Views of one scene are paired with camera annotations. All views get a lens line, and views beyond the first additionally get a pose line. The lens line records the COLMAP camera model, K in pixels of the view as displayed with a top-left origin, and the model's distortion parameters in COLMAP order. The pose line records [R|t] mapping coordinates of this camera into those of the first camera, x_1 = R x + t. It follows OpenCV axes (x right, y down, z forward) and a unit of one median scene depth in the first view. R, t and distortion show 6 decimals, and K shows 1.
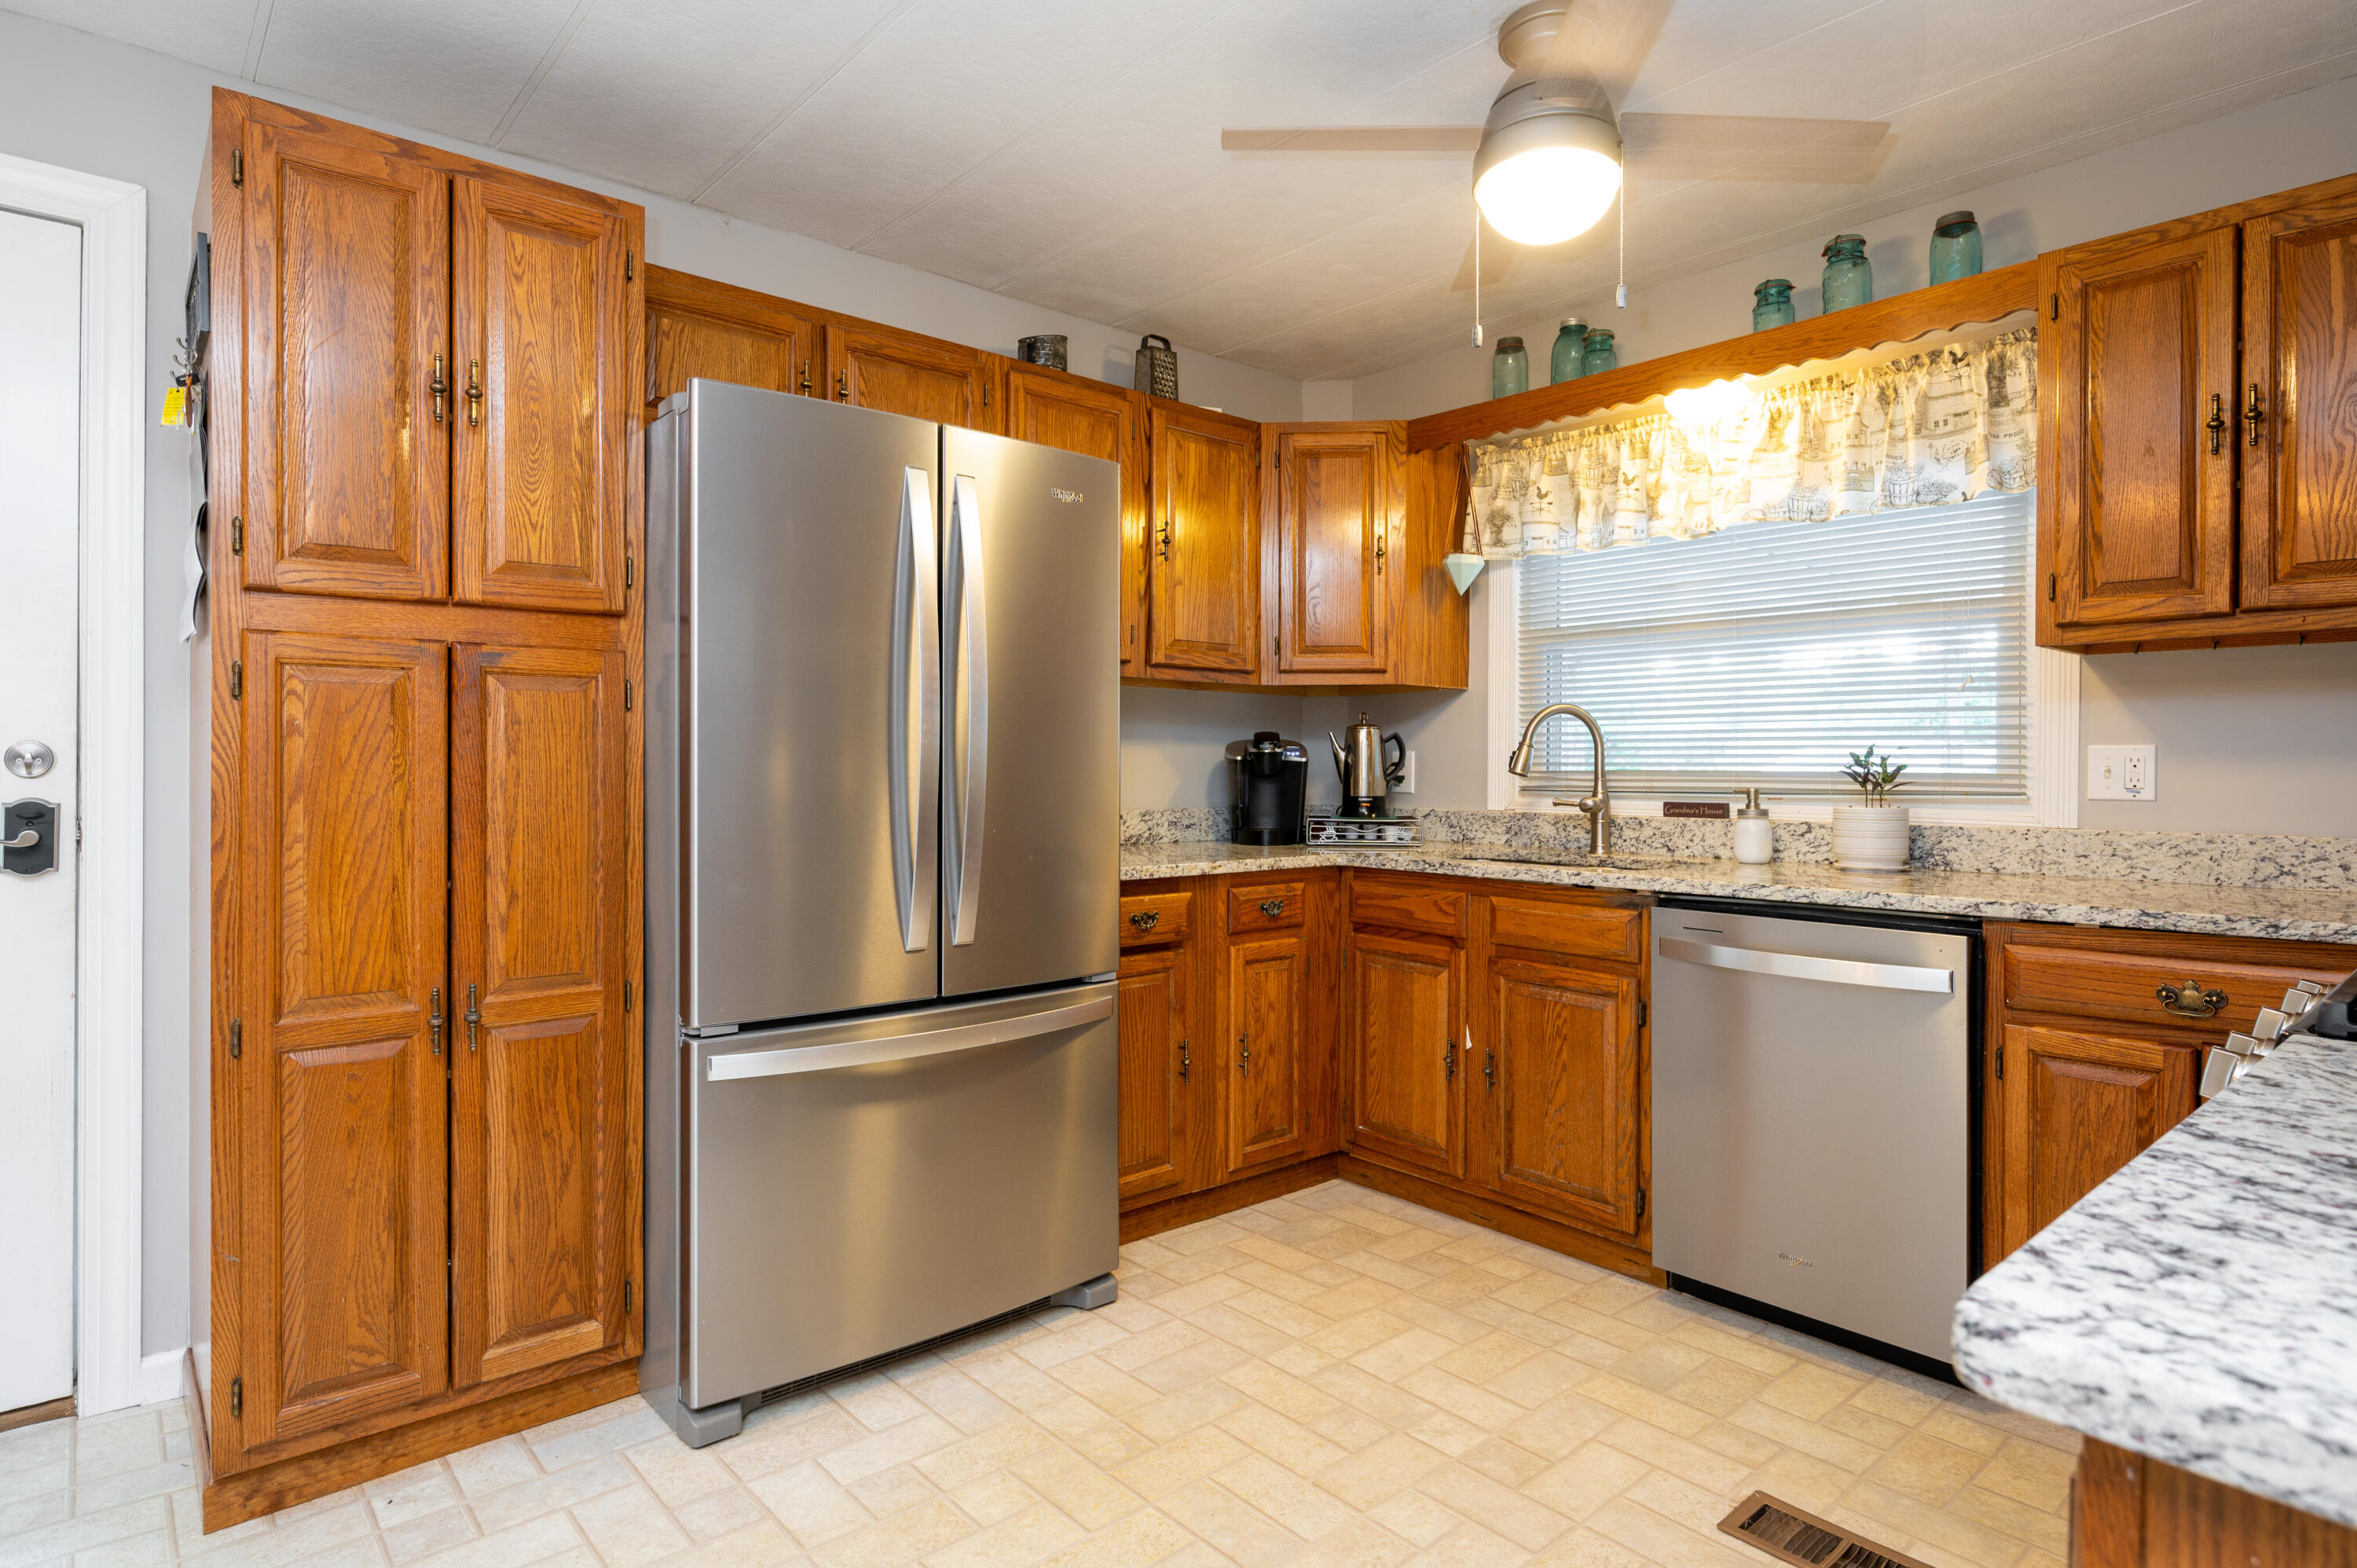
lens RADIAL K [[1266.2, 0, 1184.5], [0, 1266.2, 766.1], [0, 0, 1]] dist [-0.003740, 0.001068]
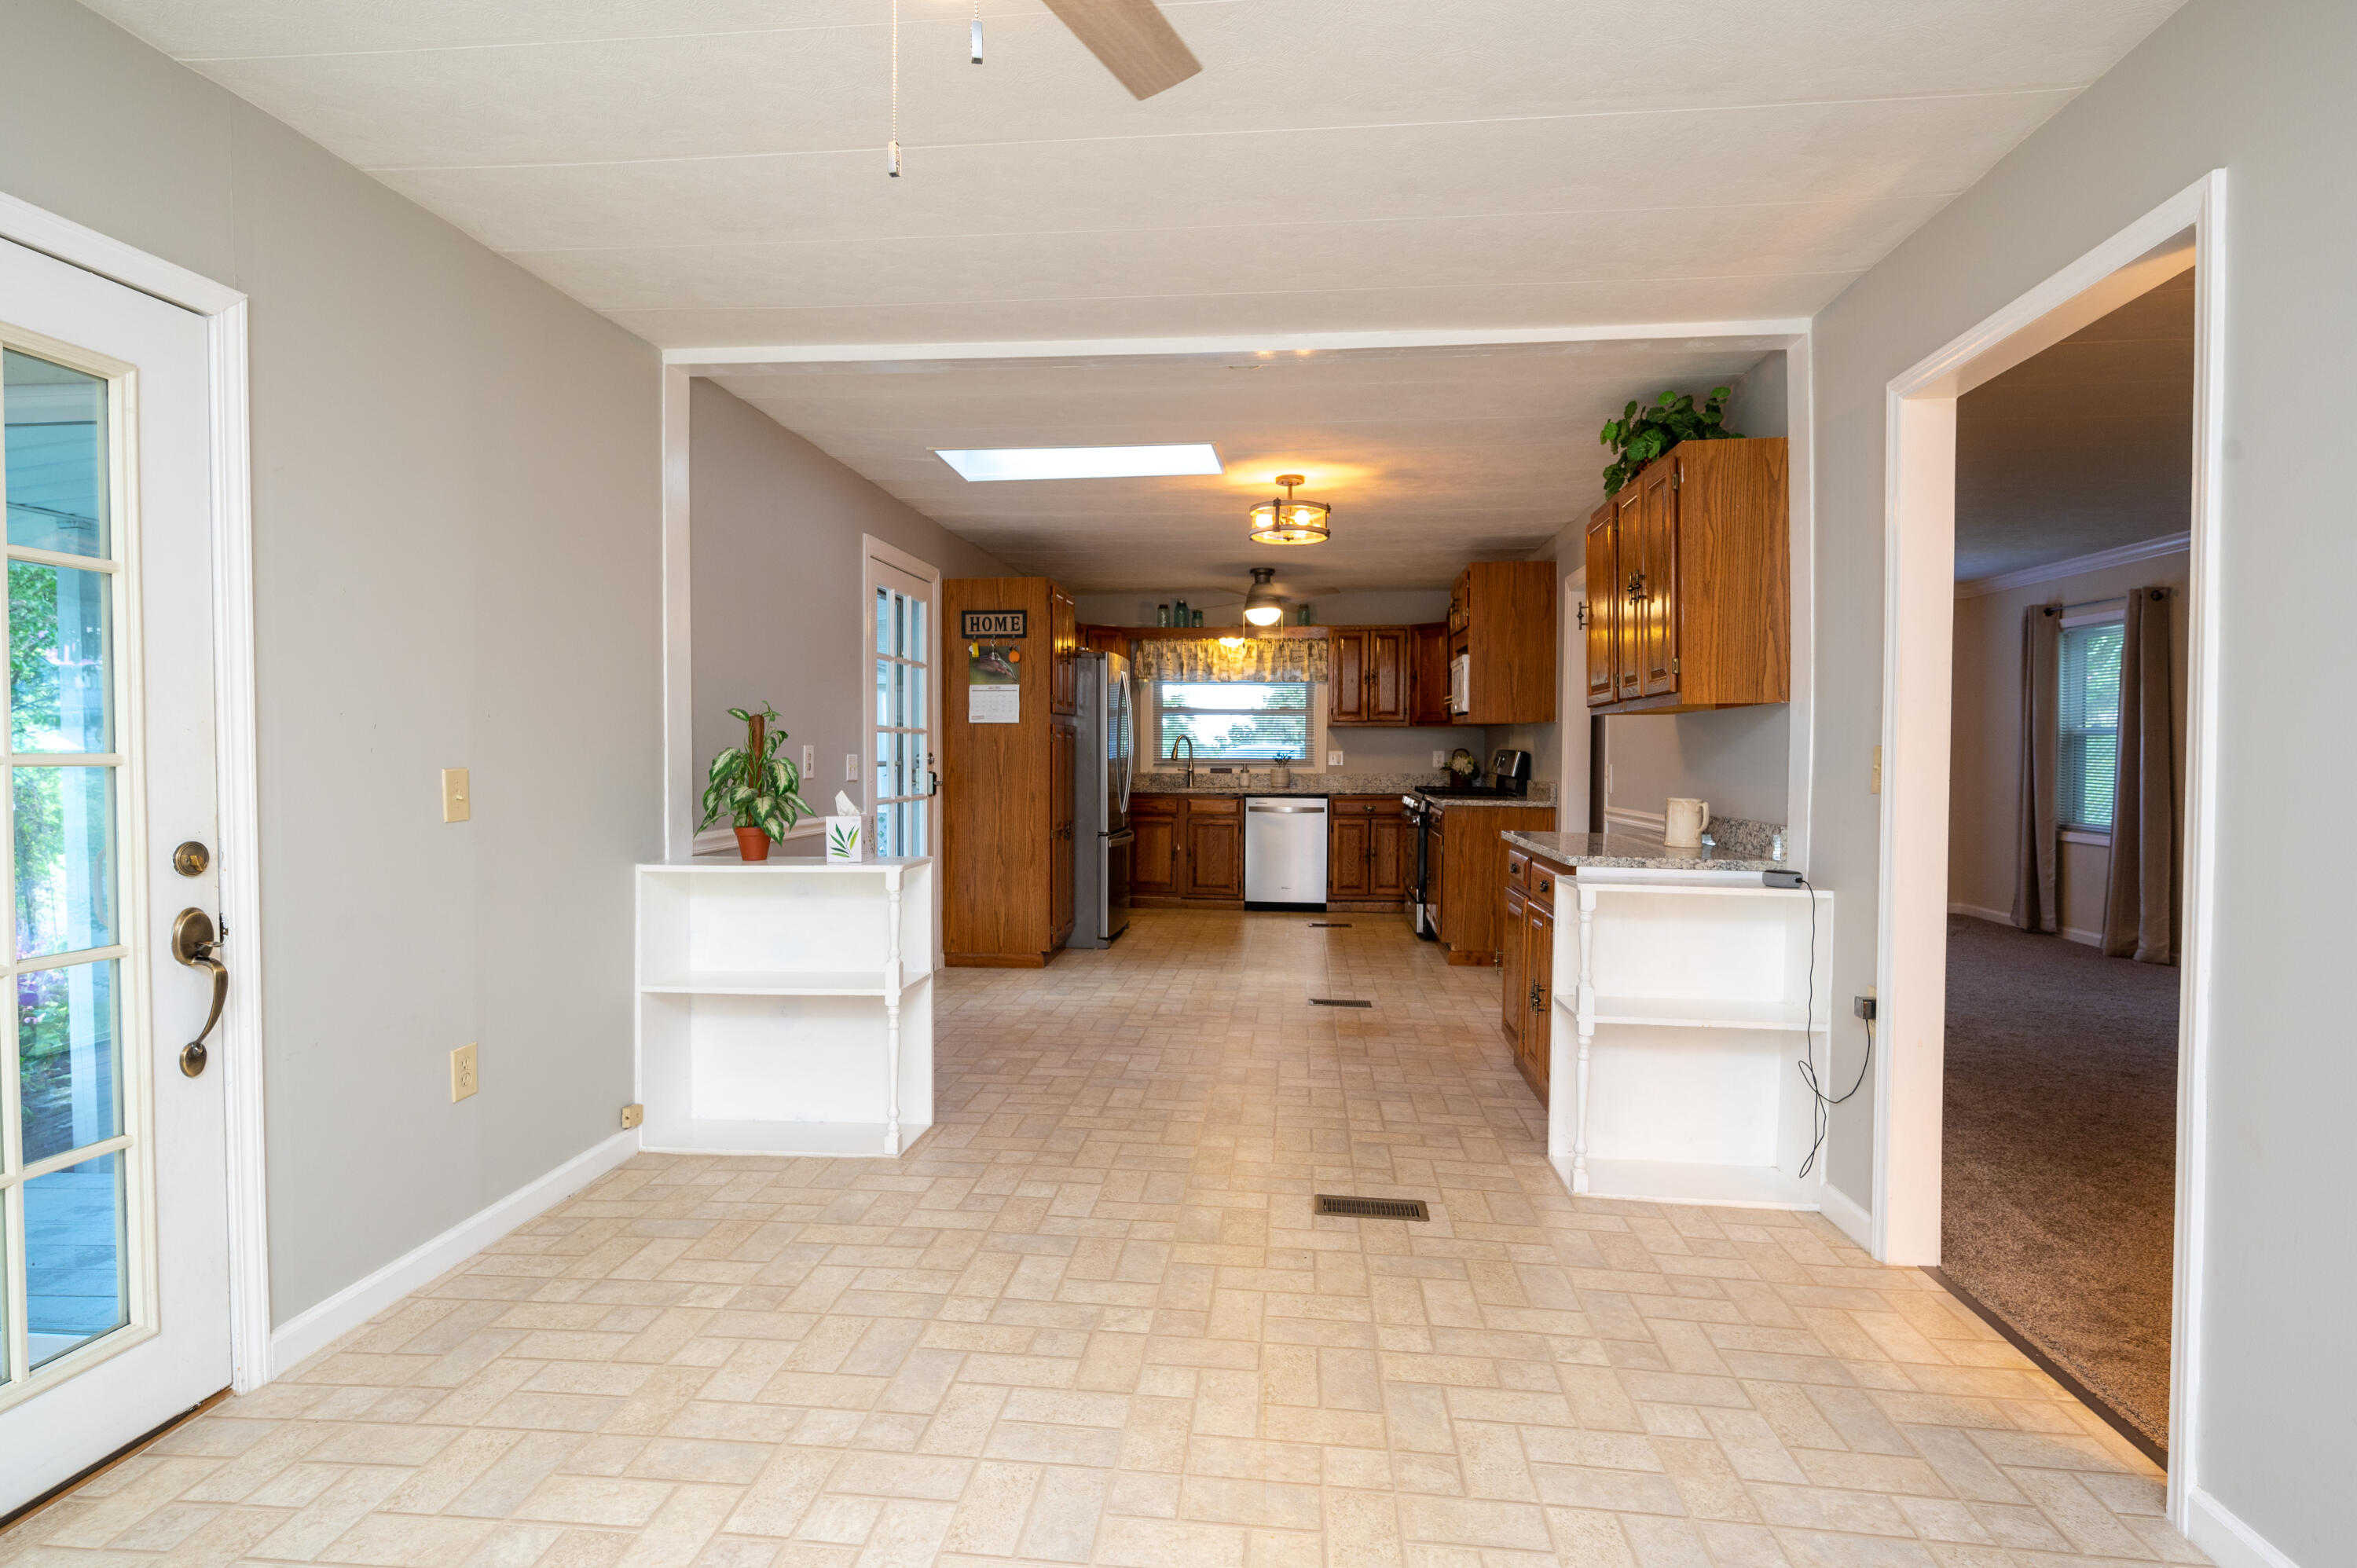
lens RADIAL K [[1203.7, 0, 1223.3], [0, 1203.7, 780.4], [0, 0, 1]] dist [0.000753, -0.000303]
pose [[0.707985, -0.018617, 0.705982, -1.860081], [-0.002310, 0.999586, 0.028676, -0.028864], [-0.706224, -0.021933, 0.707649, -1.196540]]
